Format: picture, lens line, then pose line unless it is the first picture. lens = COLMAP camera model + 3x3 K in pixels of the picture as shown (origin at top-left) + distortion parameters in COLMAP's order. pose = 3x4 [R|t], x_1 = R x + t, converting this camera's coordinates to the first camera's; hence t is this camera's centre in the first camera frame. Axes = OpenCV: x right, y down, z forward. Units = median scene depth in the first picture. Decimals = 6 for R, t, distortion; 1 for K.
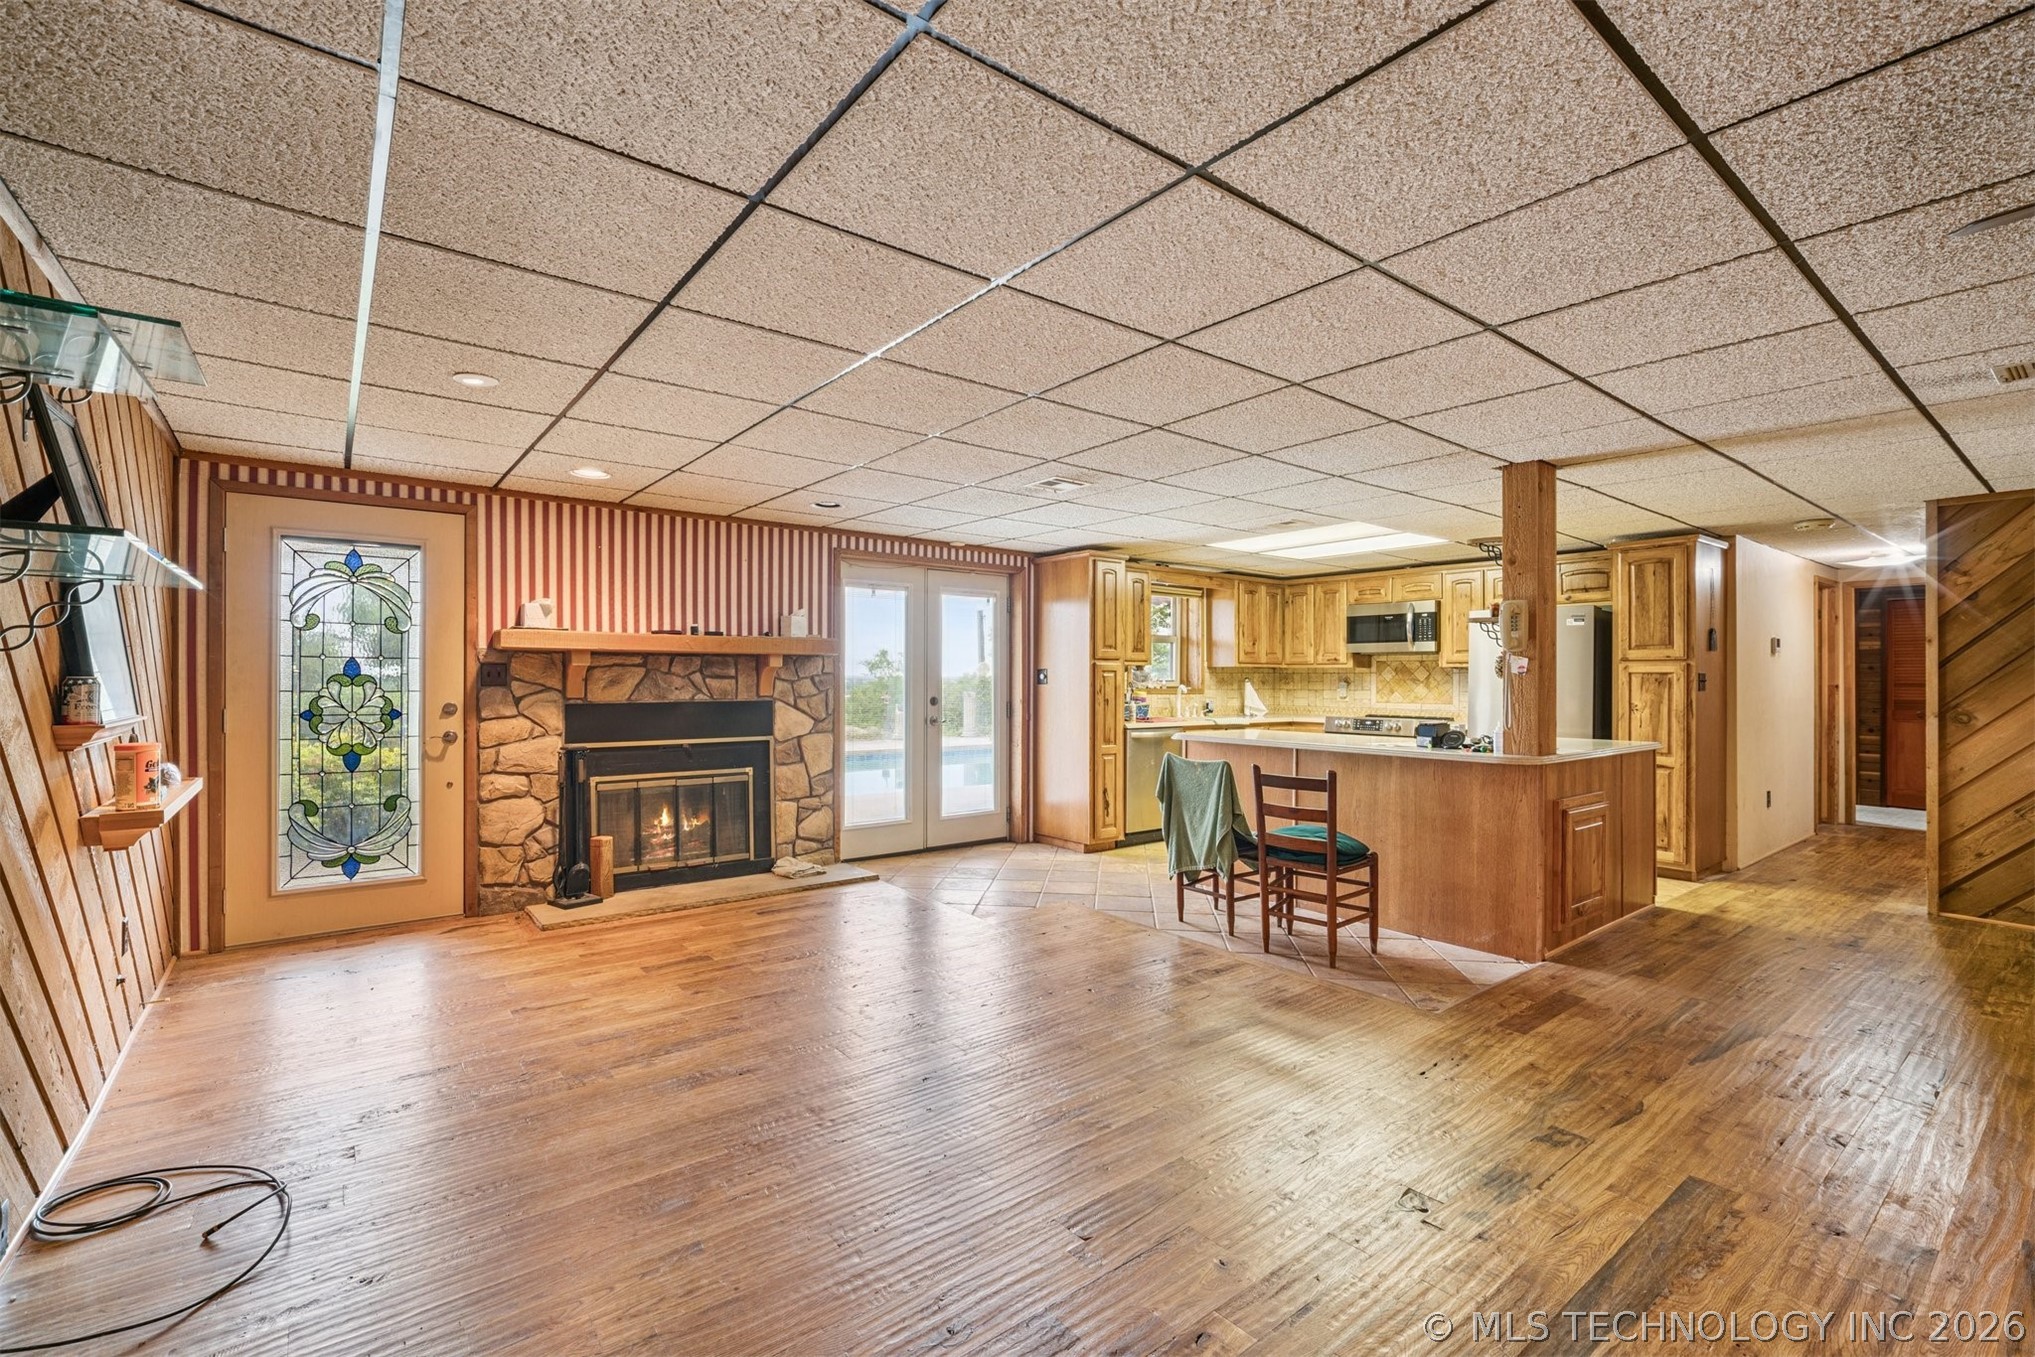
lens RADIAL K [[889.2, 0, 1000.7], [0, 889.2, 671.2], [0, 0, 1]] dist [-0.032602, 0.017085]
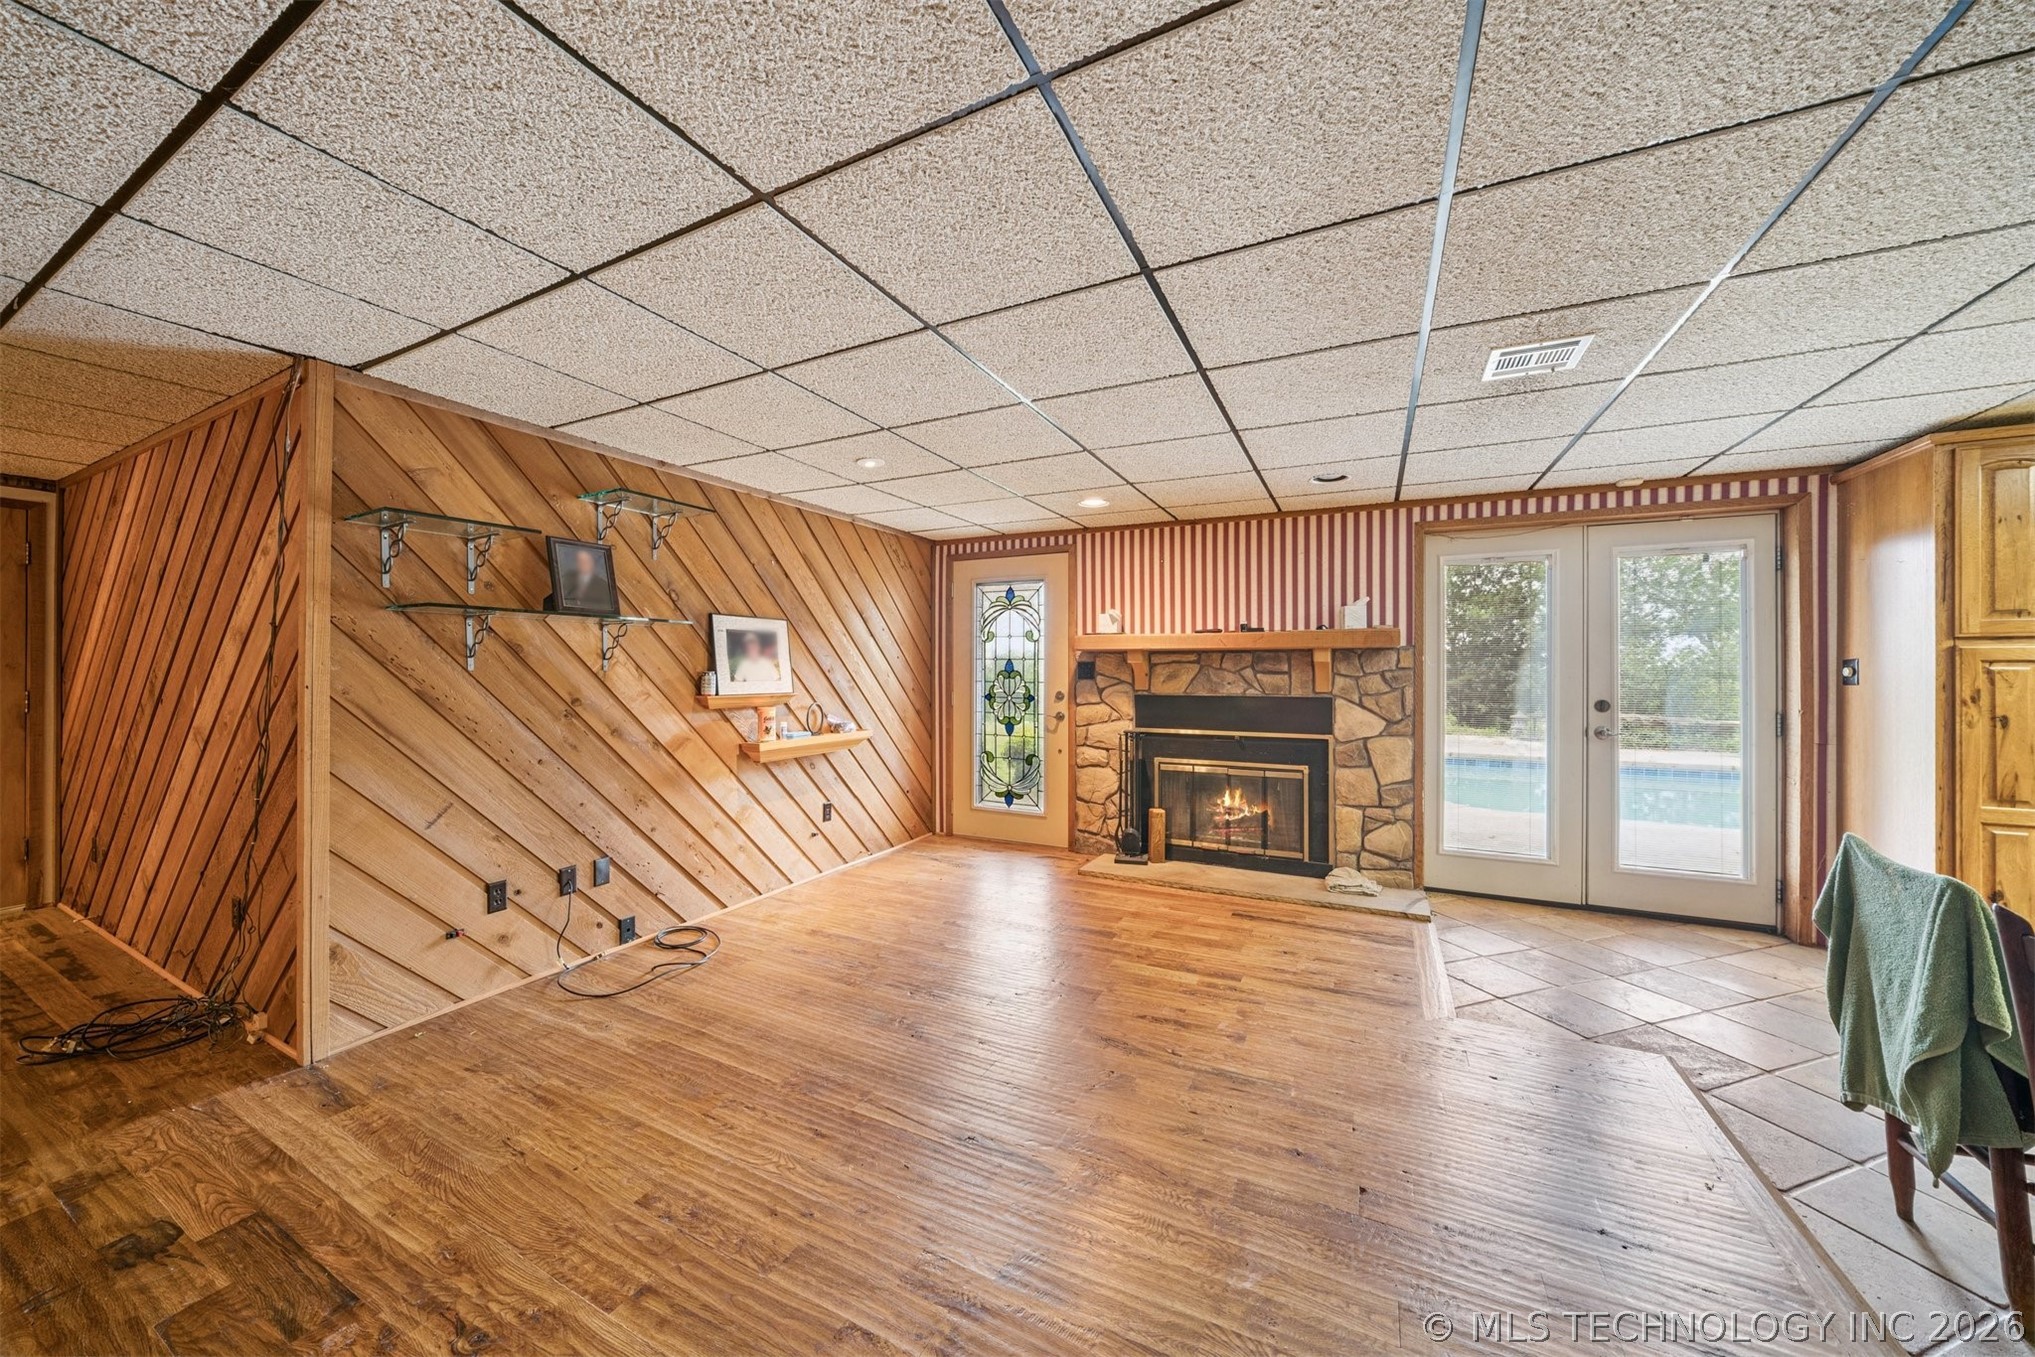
lens RADIAL K [[710.1, 0, 1004.9], [0, 710.1, 669.4], [0, 0, 1]] dist [-0.028478, 0.007501]
pose [[0.425326, -0.004716, -0.905028, 0.281609], [0.004852, 0.999984, -0.002931, 0.003890], [0.905027, -0.003145, 0.425342, 0.380975]]
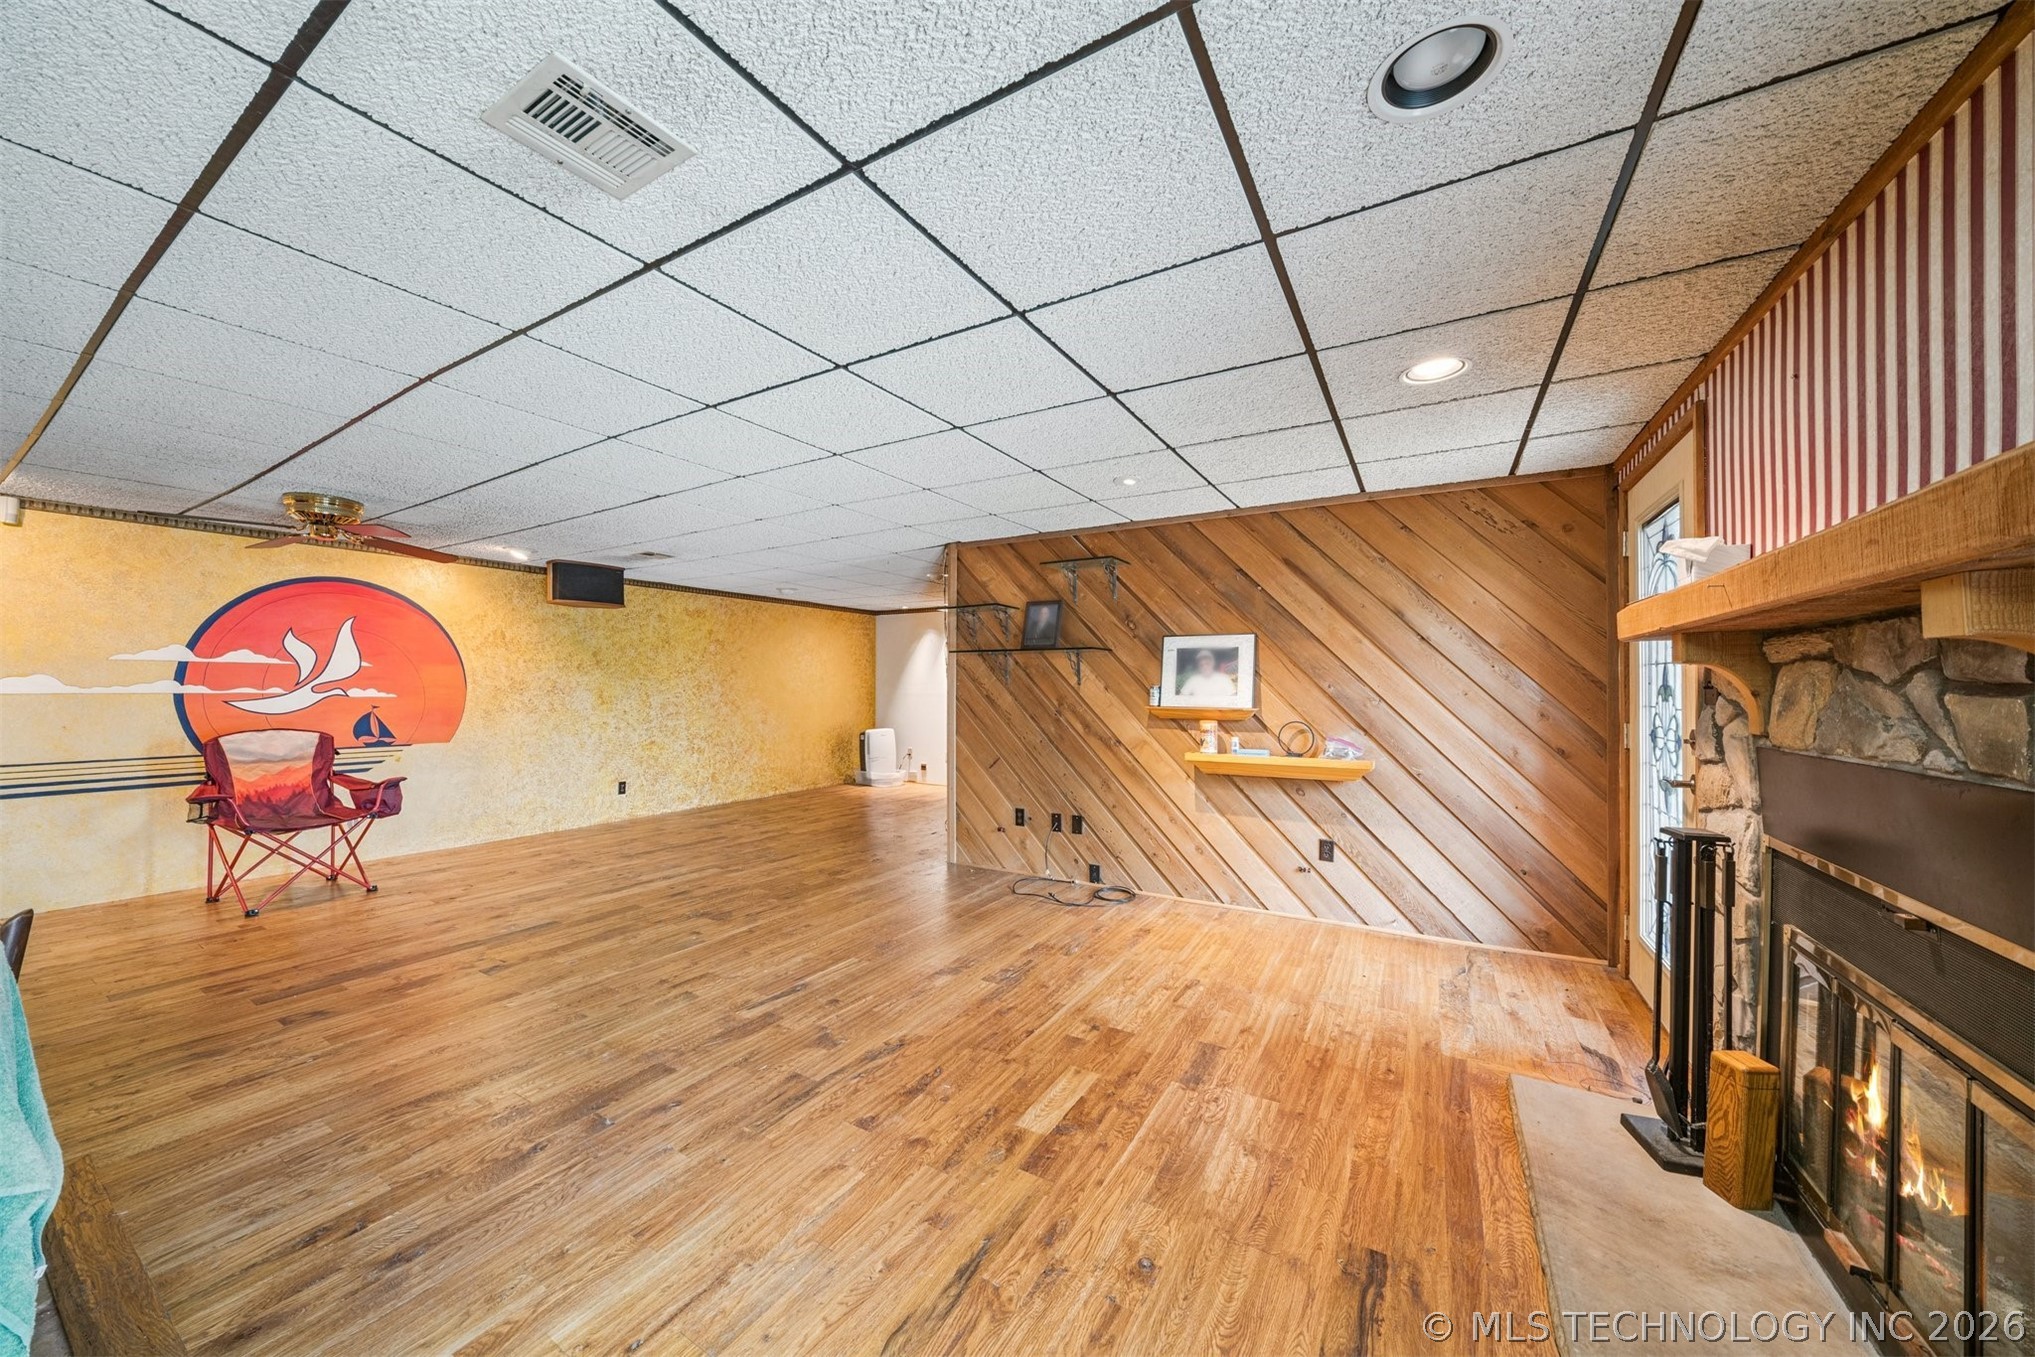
lens RADIAL K [[713.5, 0, 1000.1], [0, 713.5, 681.8], [0, 0, 1]] dist [-0.029793, 0.007725]
pose [[-0.932543, -0.009237, -0.360940, 0.010476], [-0.005061, 0.999909, -0.012513, 0.008605], [0.361023, -0.009842, -0.932505, 1.077639]]
